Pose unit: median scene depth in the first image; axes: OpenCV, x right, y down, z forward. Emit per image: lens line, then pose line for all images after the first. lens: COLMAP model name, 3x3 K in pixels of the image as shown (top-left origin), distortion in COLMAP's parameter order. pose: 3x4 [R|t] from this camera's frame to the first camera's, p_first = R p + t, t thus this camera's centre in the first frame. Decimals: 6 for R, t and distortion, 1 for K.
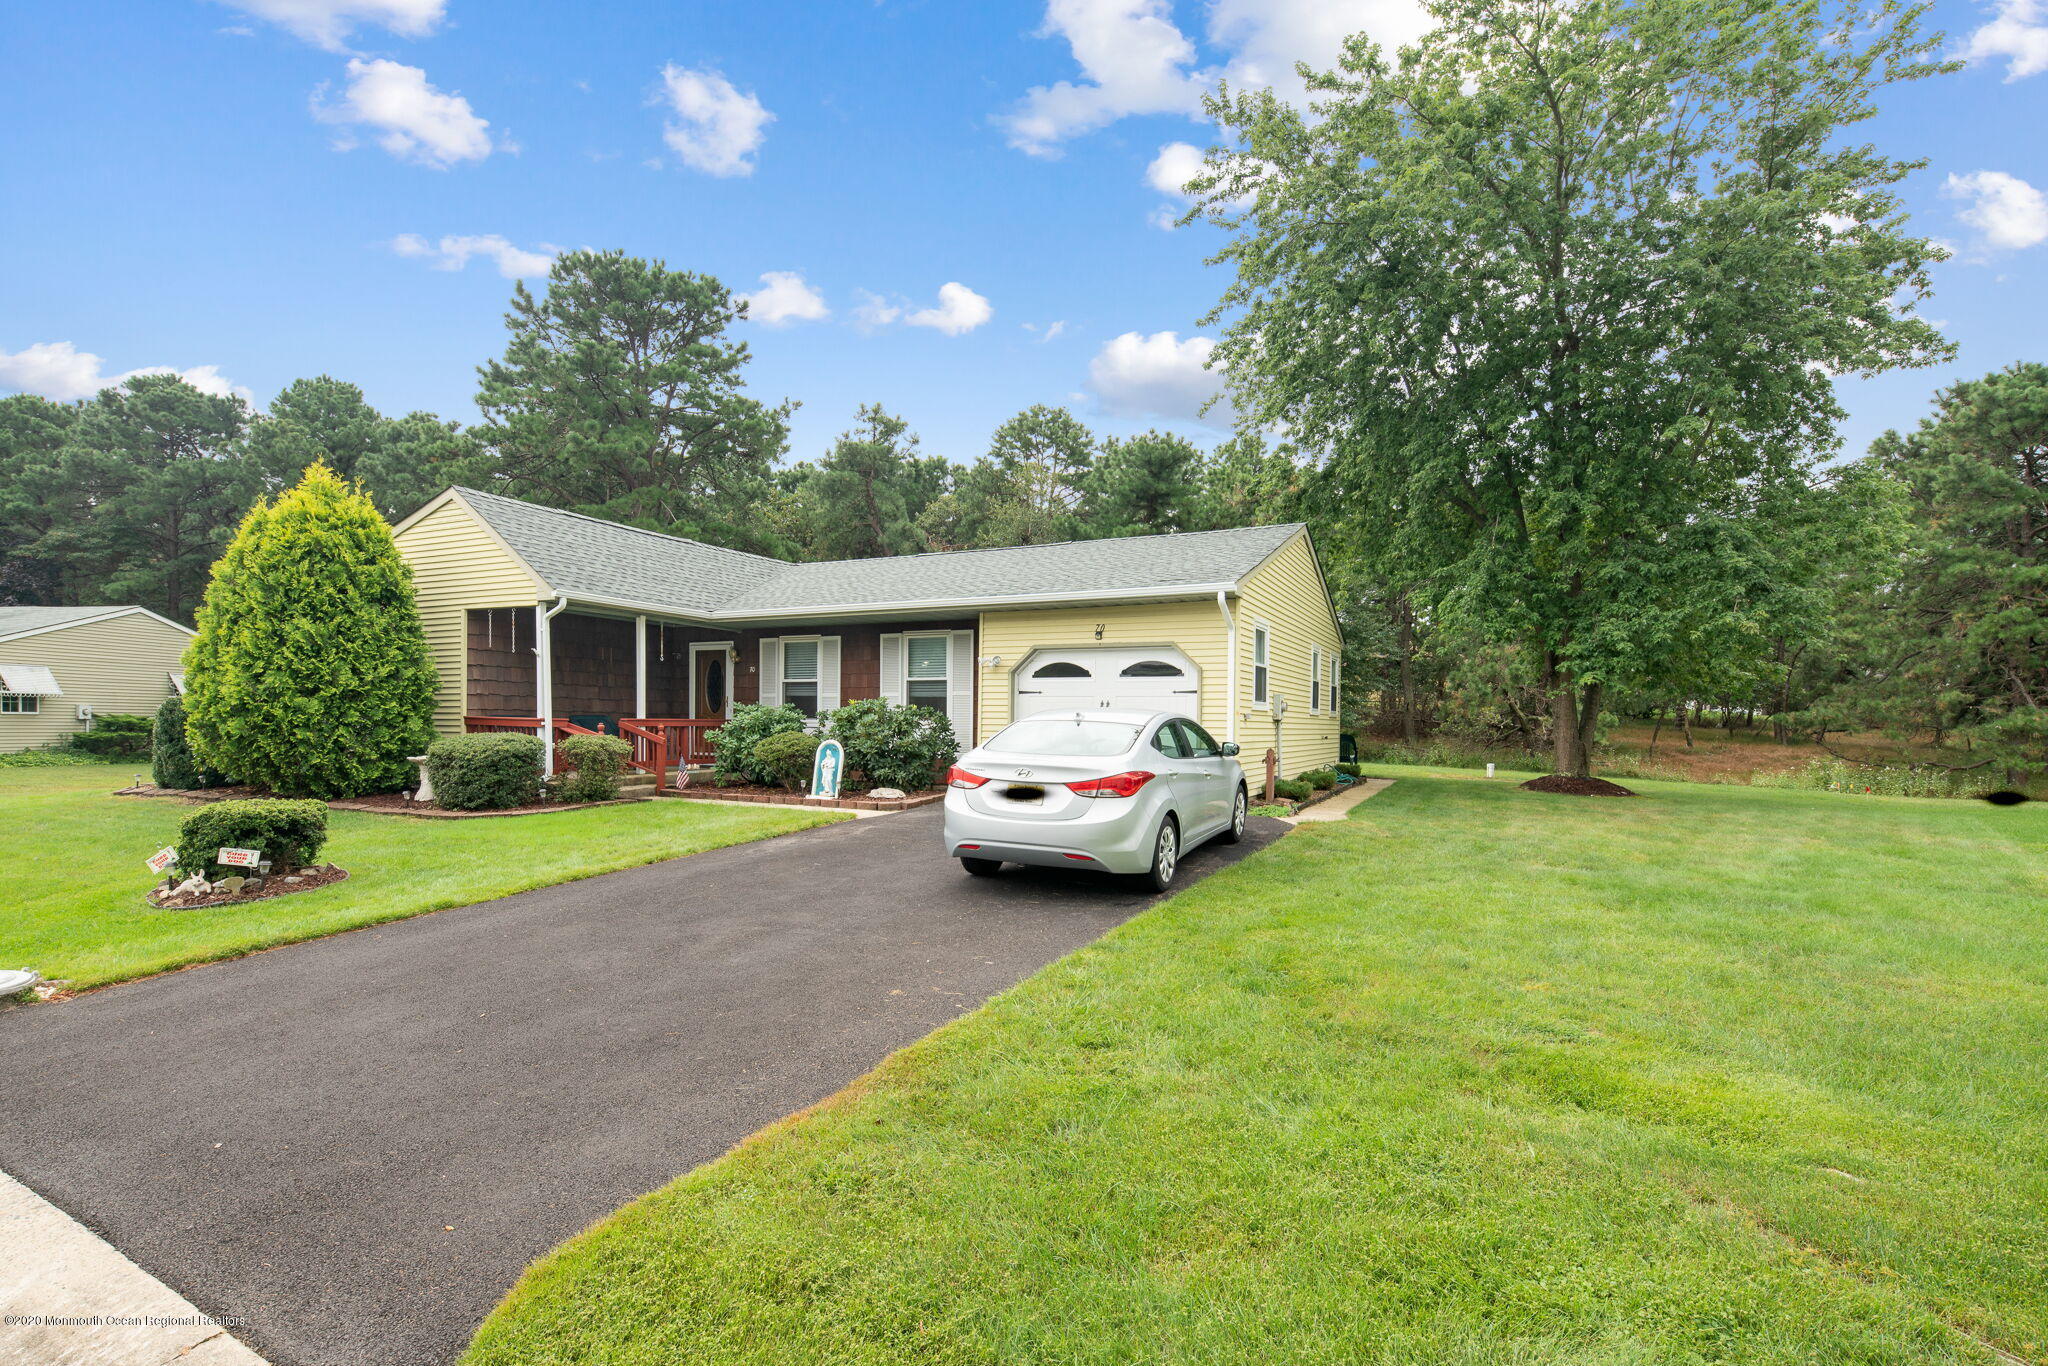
lens RADIAL K [[998.7, 0, 1007.2], [0, 998.7, 736.7], [0, 0, 1]] dist [0.002721, -0.001196]
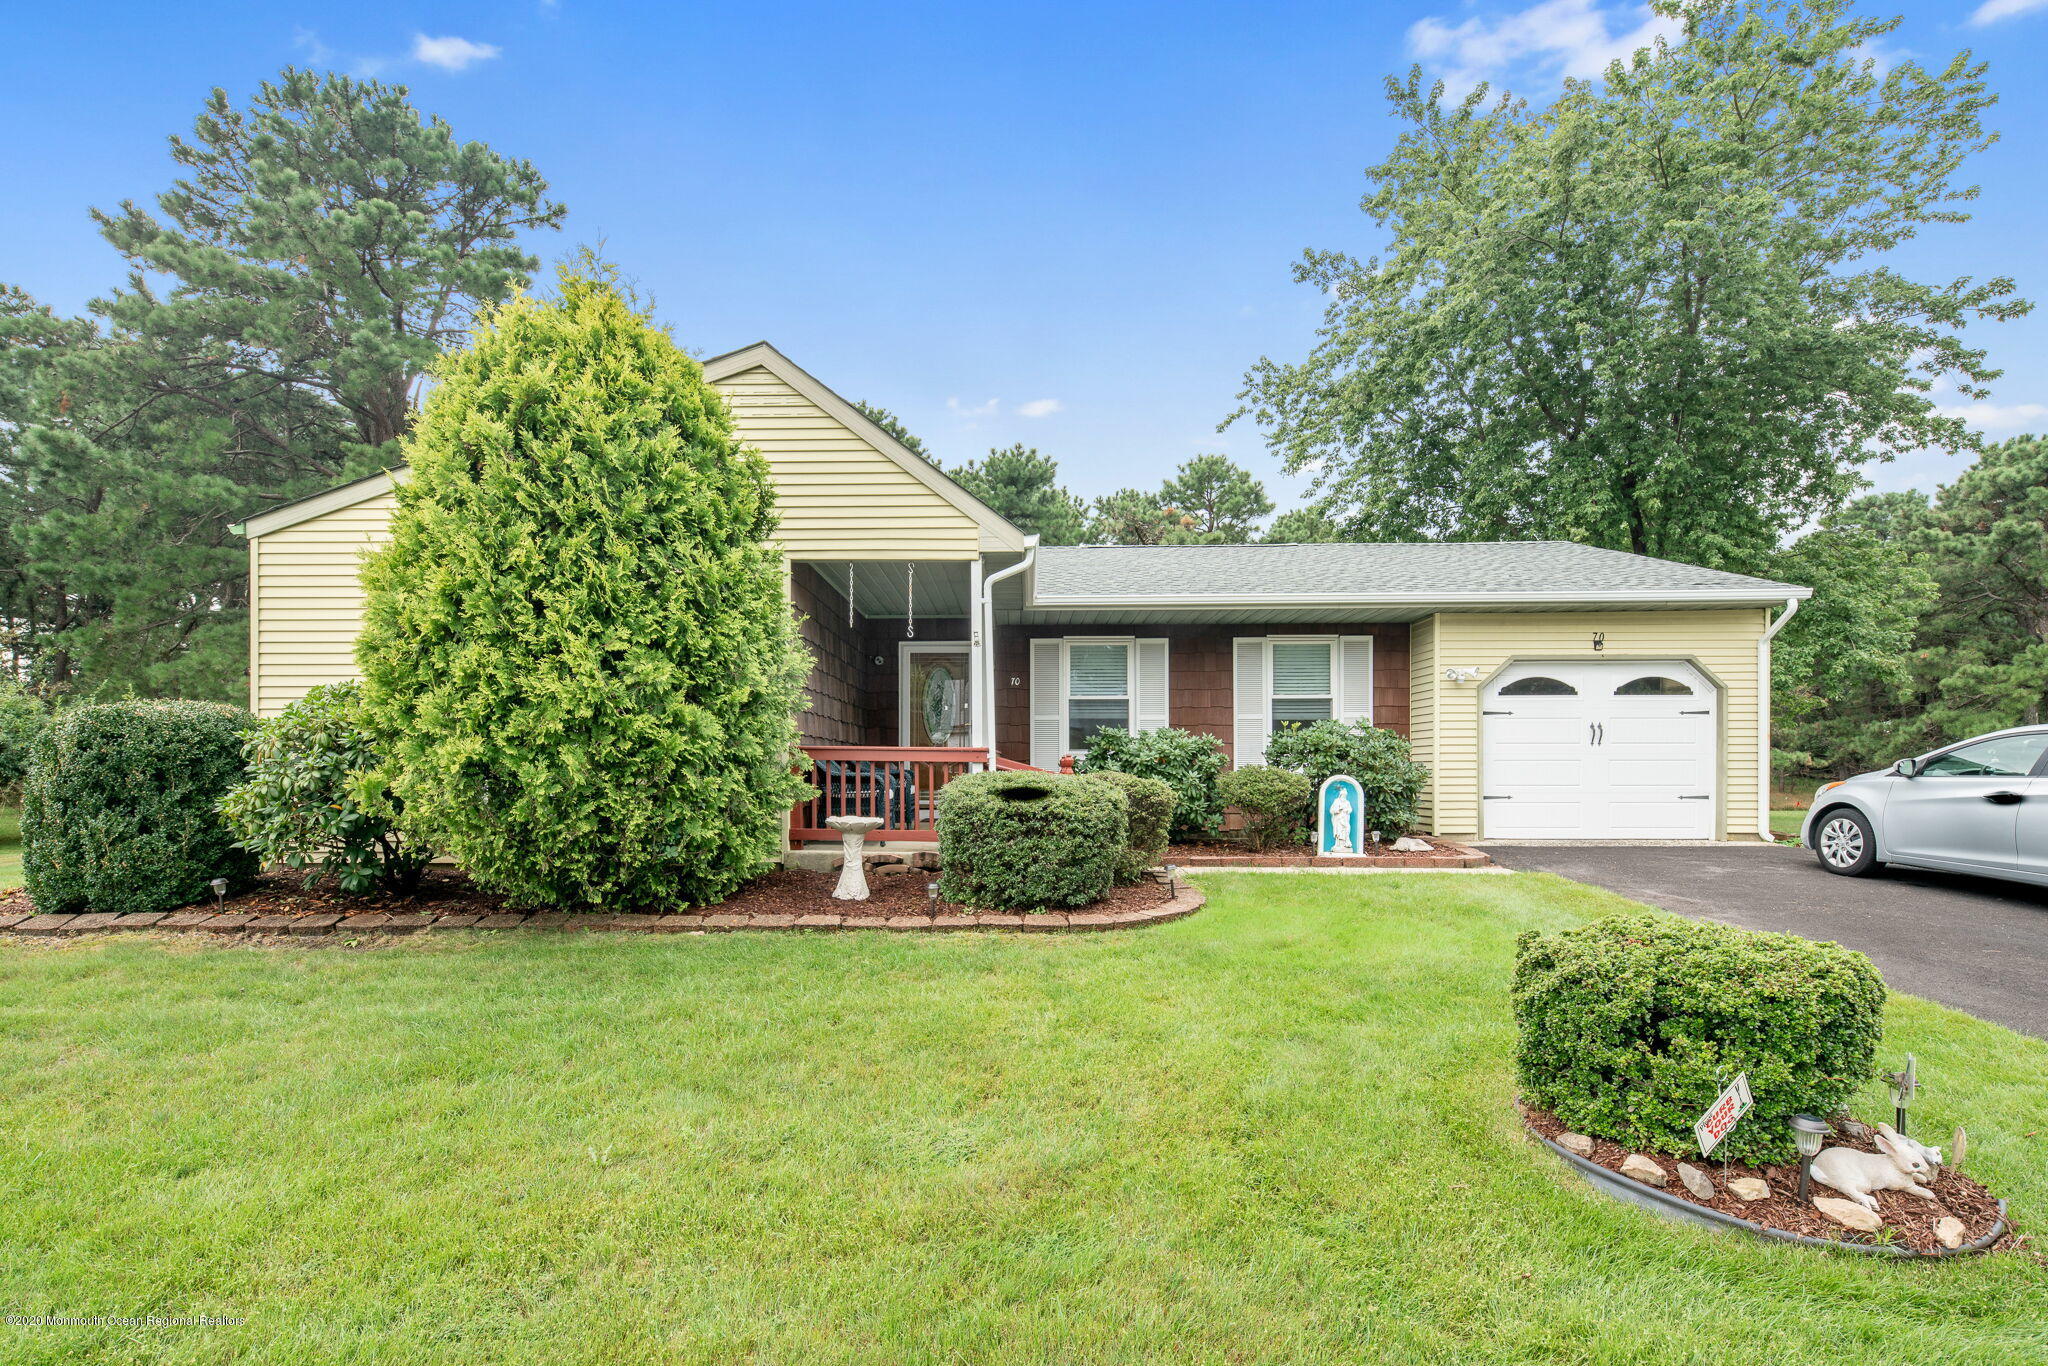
lens RADIAL K [[998.7, 0, 1004.2], [0, 998.7, 756.4], [0, 0, 1]] dist [0.002721, -0.001196]
pose [[0.900068, -0.010347, 0.435626, -0.693184], [0.018511, 0.999724, -0.014500, -0.004088], [-0.435355, 0.021115, 0.900011, 0.433076]]
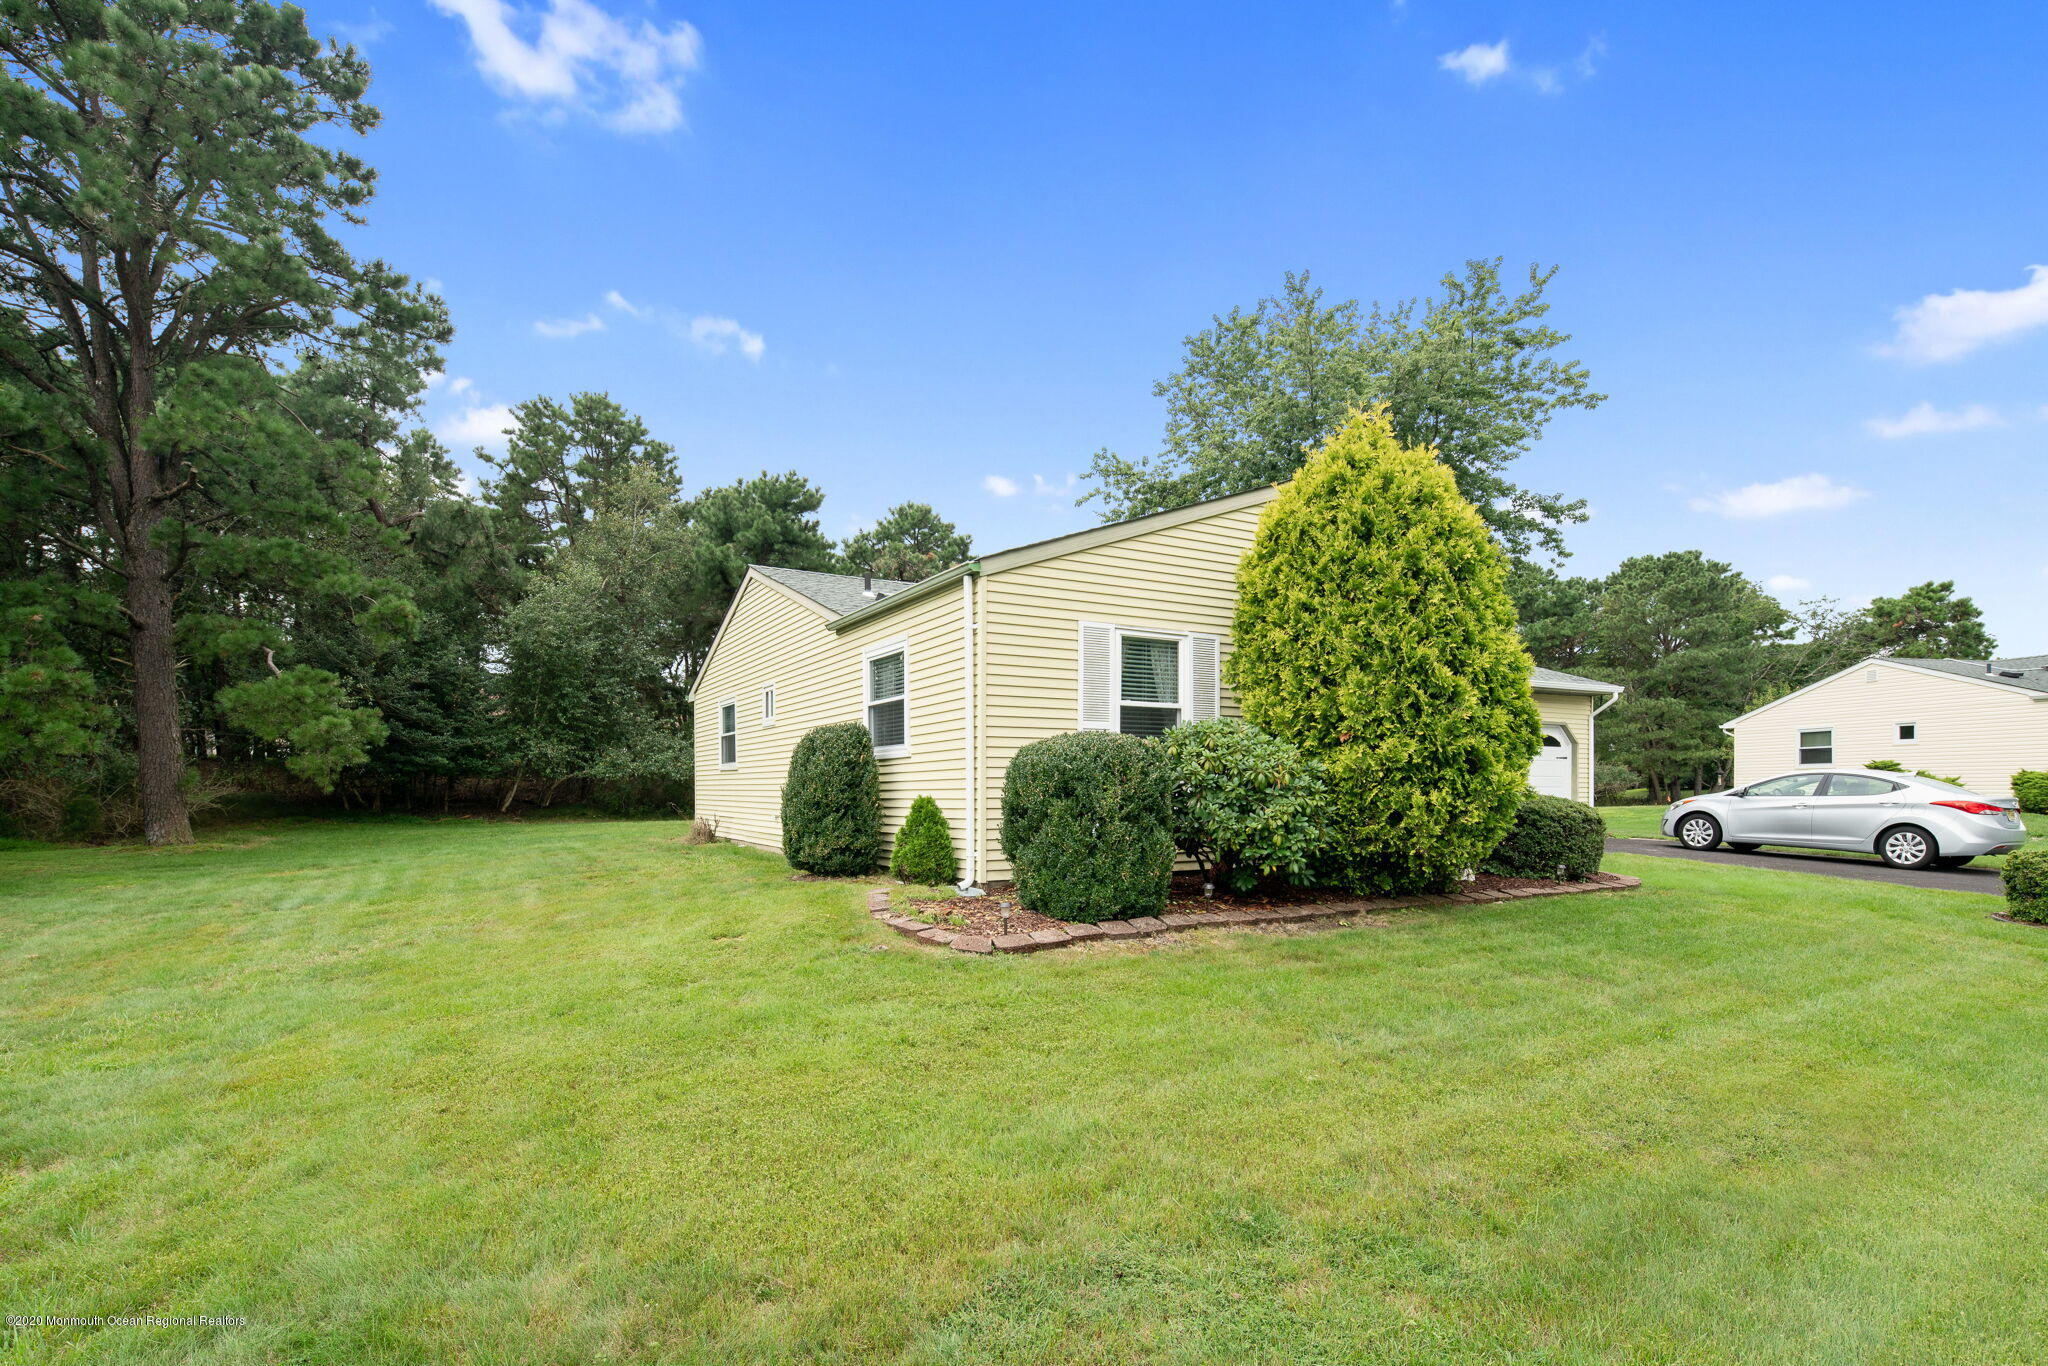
lens RADIAL K [[998.7, 0, 1015.5], [0, 998.7, 793.0], [0, 0, 1]] dist [0.002721, -0.001196]
pose [[0.551695, -0.016194, 0.833889, -1.328896], [0.019962, 0.999781, 0.006209, -0.017266], [-0.833807, 0.013220, 0.551897, 0.791578]]
